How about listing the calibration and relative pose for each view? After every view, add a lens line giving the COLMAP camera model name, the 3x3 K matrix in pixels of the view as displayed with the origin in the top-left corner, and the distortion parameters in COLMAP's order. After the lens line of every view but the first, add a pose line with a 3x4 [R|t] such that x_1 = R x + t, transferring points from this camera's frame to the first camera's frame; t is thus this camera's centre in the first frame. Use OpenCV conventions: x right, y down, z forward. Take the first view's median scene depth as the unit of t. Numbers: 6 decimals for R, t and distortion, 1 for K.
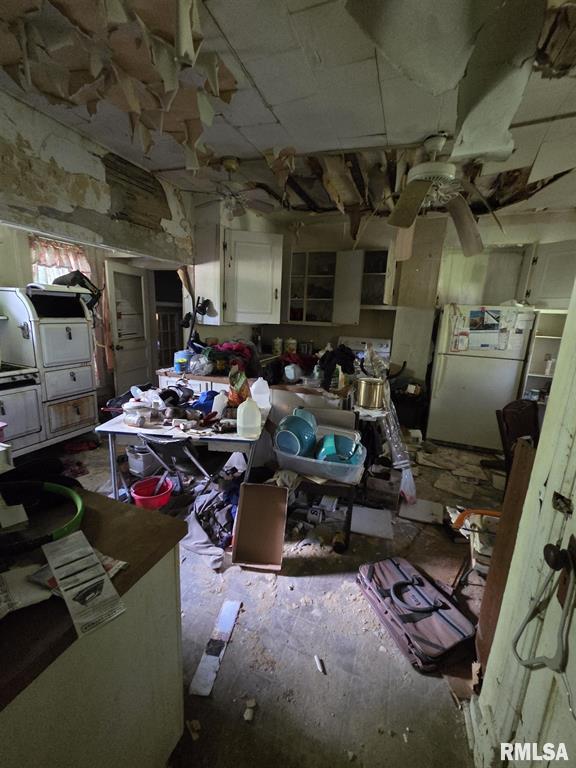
lens RADIAL K [[313.0, 0, 289.7], [0, 313.0, 380.8], [0, 0, 1]] dist [0.002061, 0.000041]
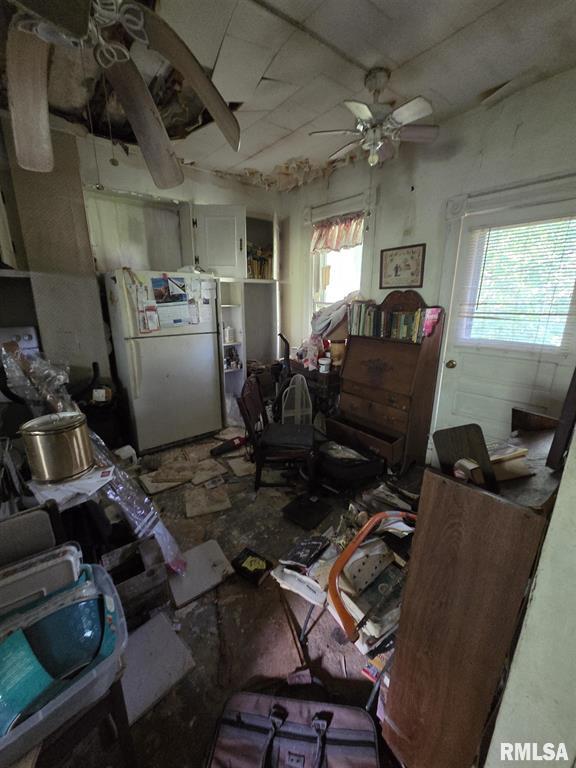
lens RADIAL K [[313.0, 0, 291.6], [0, 313.0, 380.6], [0, 0, 1]] dist [0.002061, 0.000041]
pose [[0.498079, -0.265181, 0.825589, 0.046460], [0.198060, 0.961714, 0.189415, -0.060181], [-0.844209, 0.069173, 0.531531, 0.325300]]
